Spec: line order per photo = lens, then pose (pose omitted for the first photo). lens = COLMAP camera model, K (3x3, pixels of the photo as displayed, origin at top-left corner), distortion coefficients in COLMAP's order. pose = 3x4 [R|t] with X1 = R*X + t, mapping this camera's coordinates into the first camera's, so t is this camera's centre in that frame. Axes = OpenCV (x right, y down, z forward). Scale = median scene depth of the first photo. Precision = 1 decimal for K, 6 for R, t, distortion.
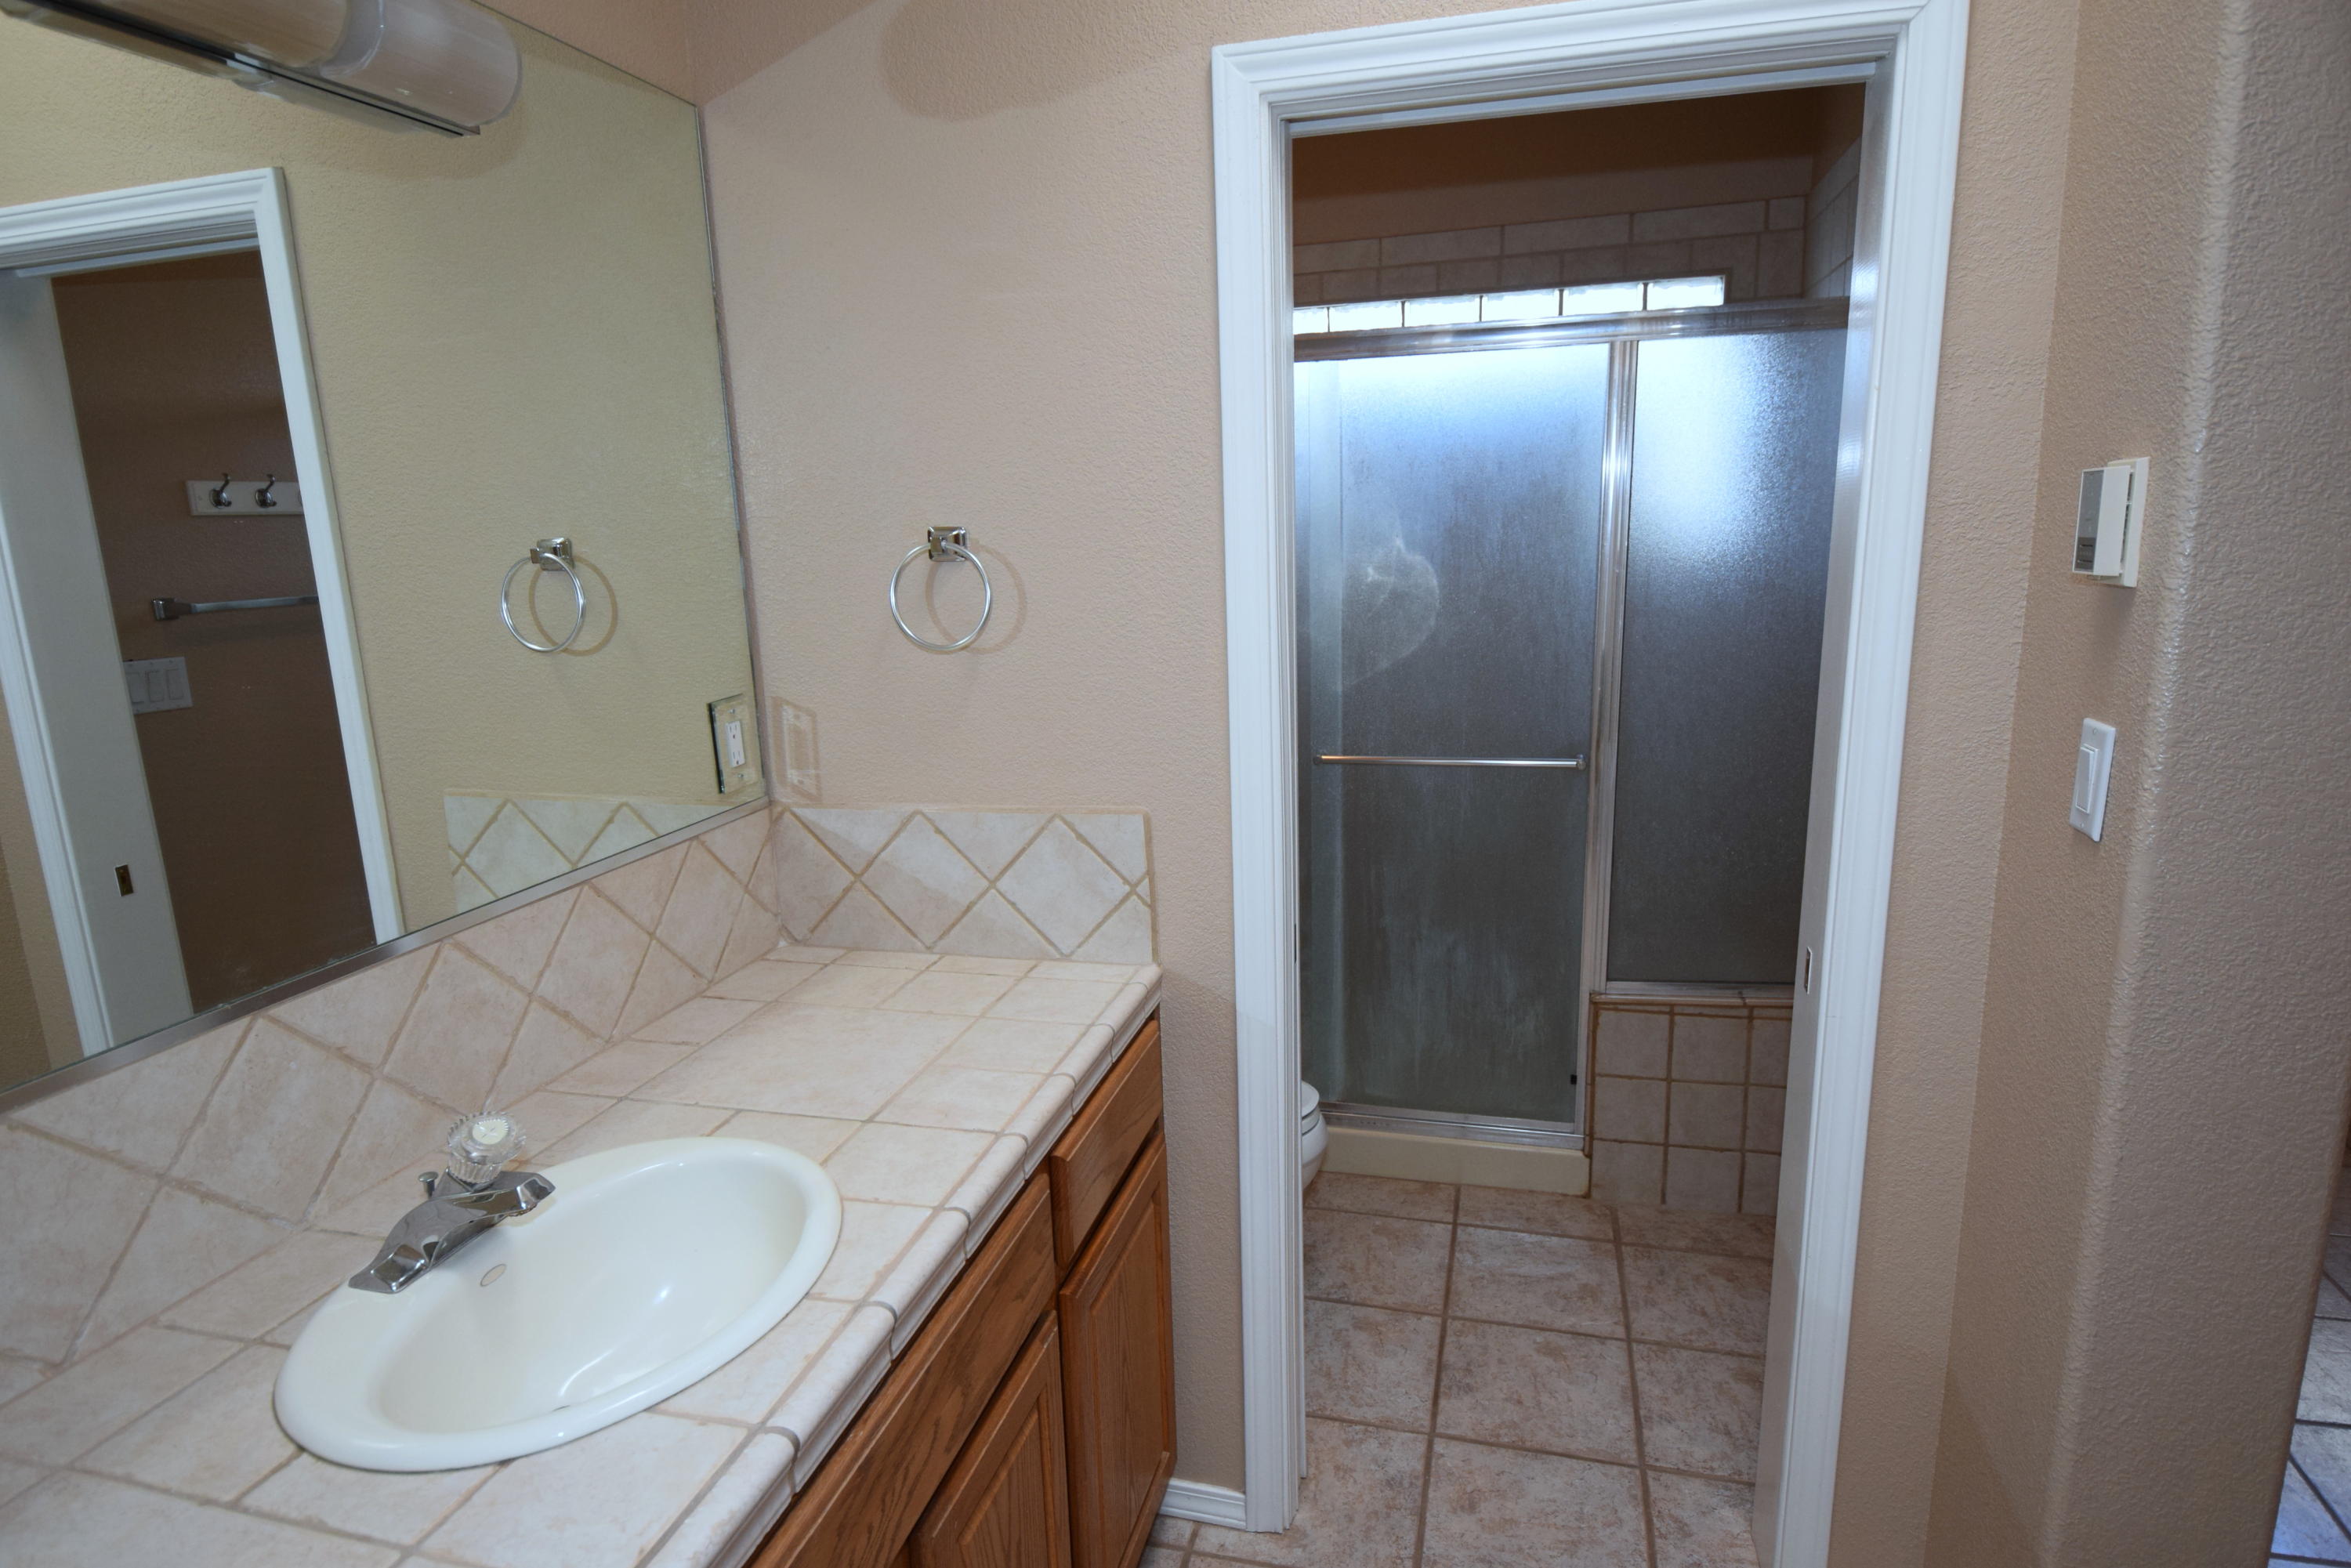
lens RADIAL K [[1283.2, 0, 1170.2], [0, 1283.2, 788.5], [0, 0, 1]] dist [0.017808, -0.025694]
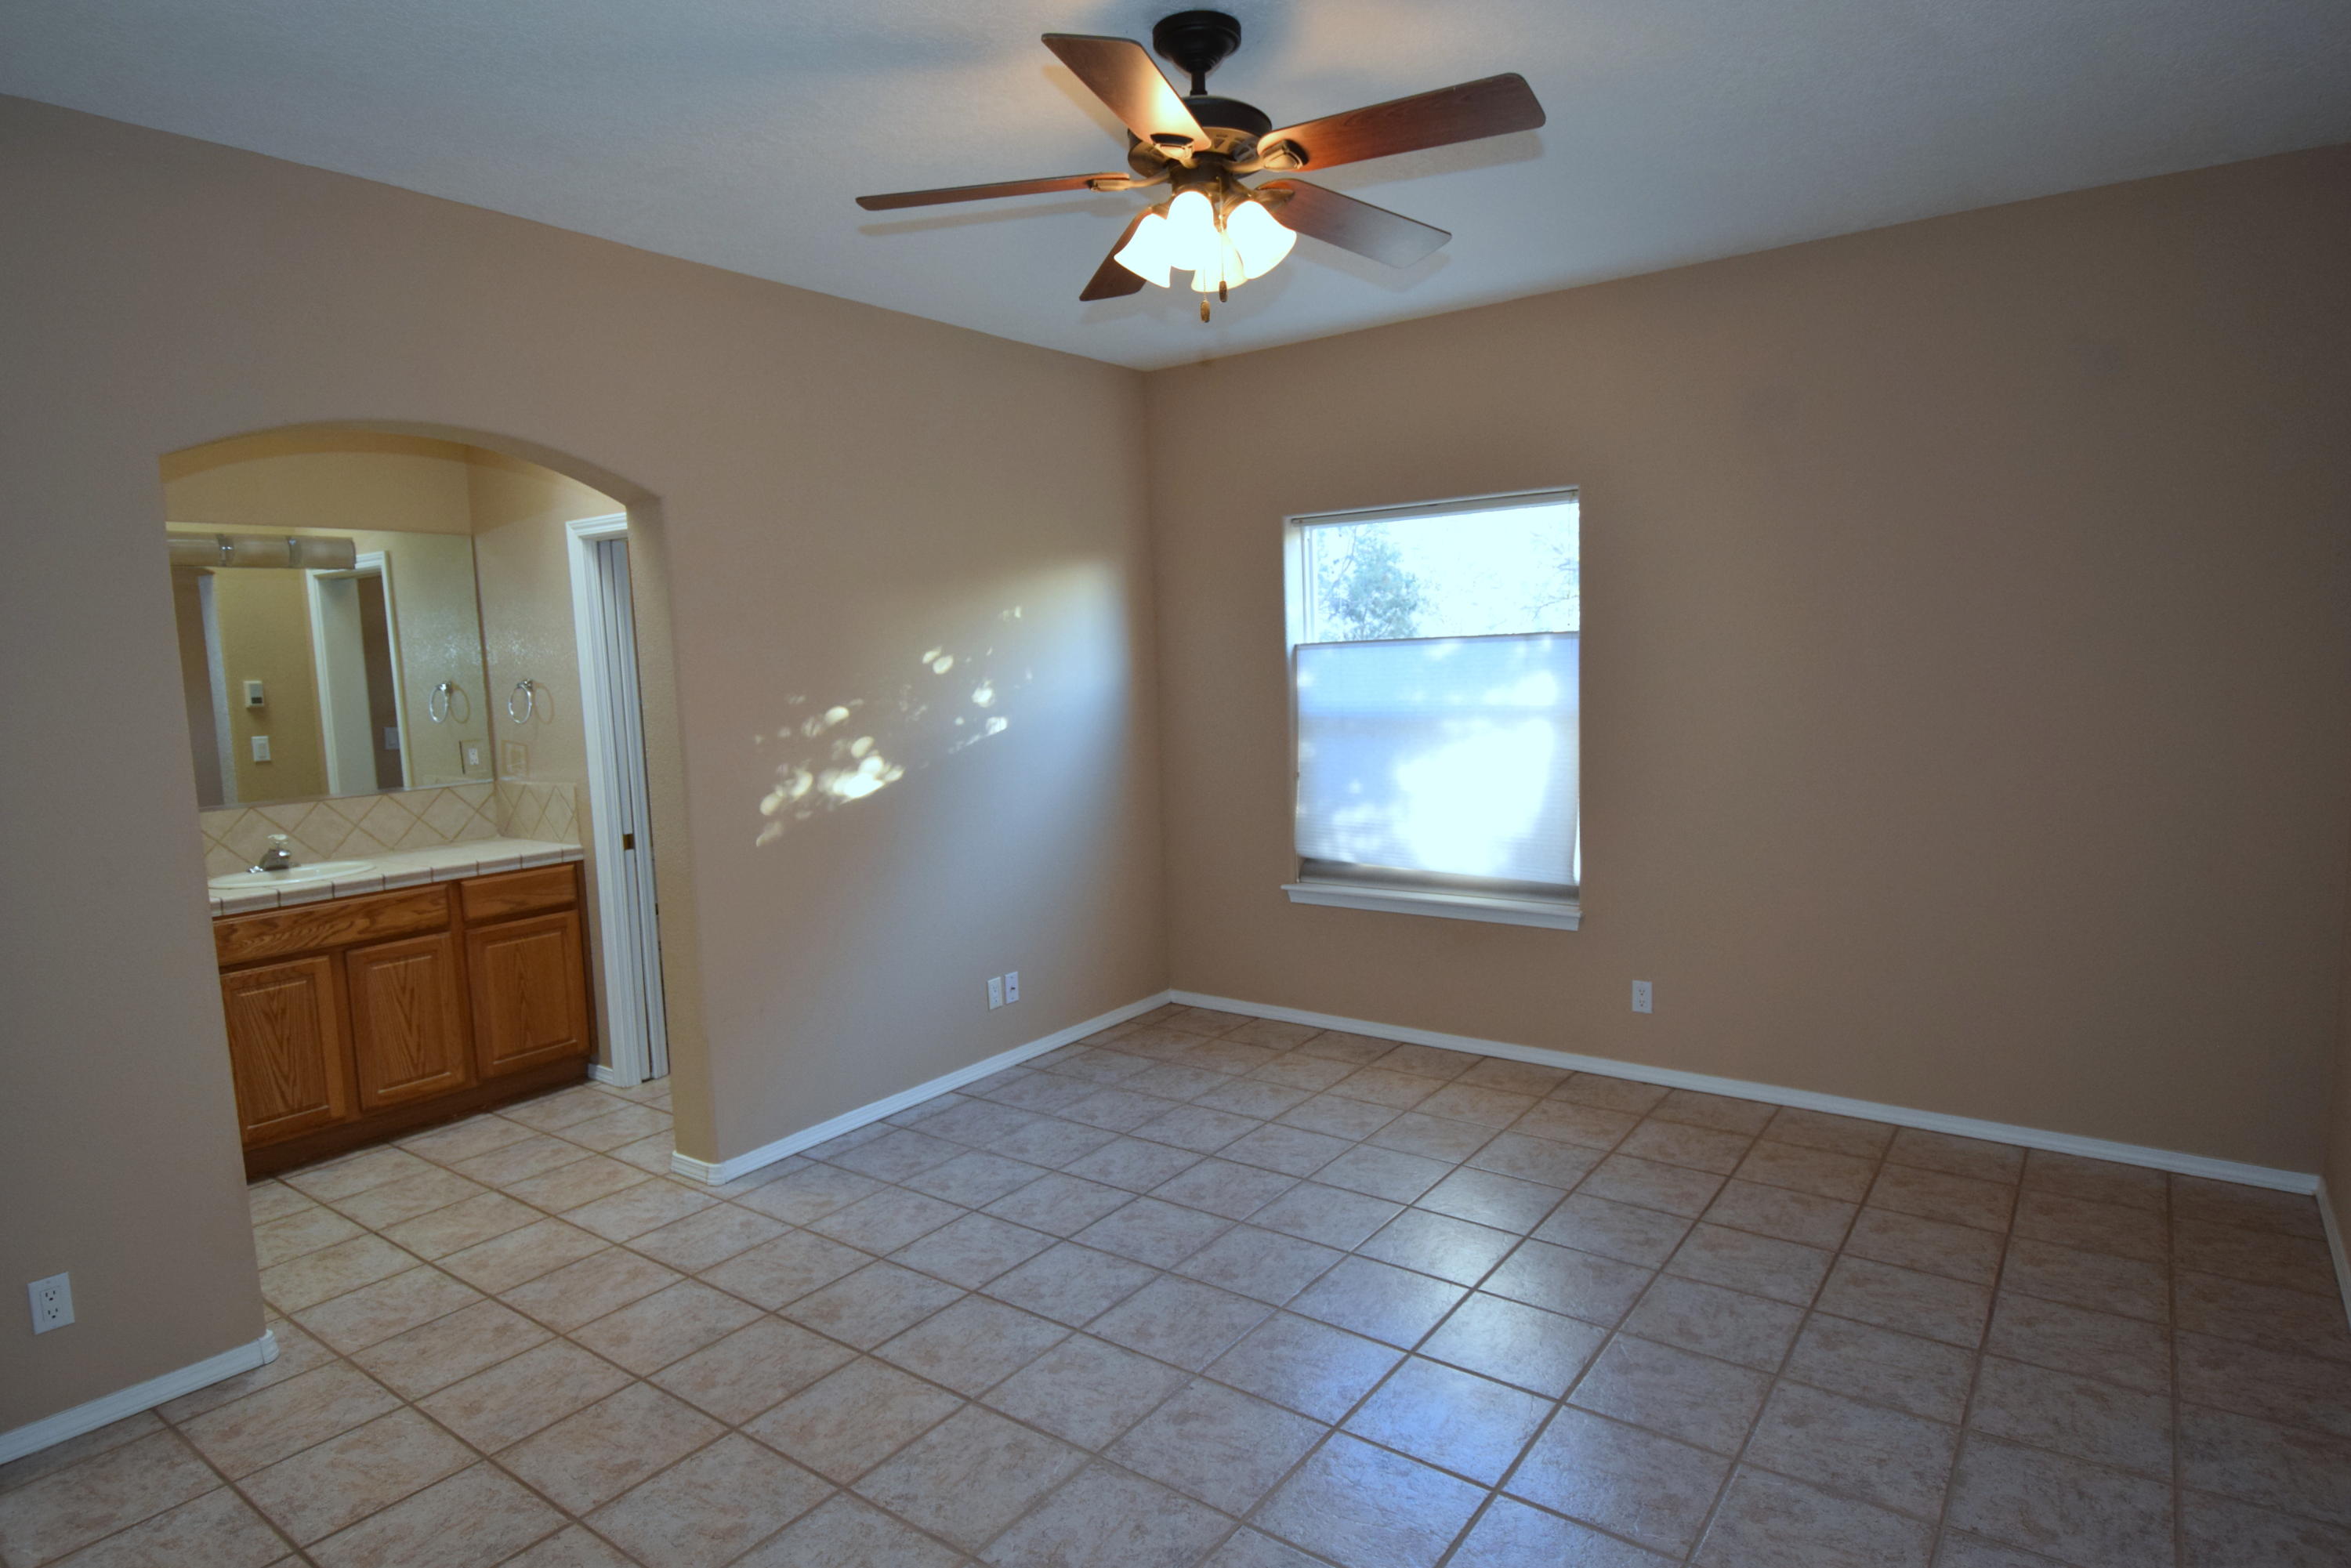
lens RADIAL K [[1283.2, 0, 1170.2], [0, 1283.2, 788.5], [0, 0, 1]] dist [0.017808, -0.025694]
pose [[0.930597, 0.042259, -0.363597, 2.031774], [-0.072083, 0.995020, -0.068844, 0.113960], [0.358877, 0.090275, 0.929009, -0.999546]]
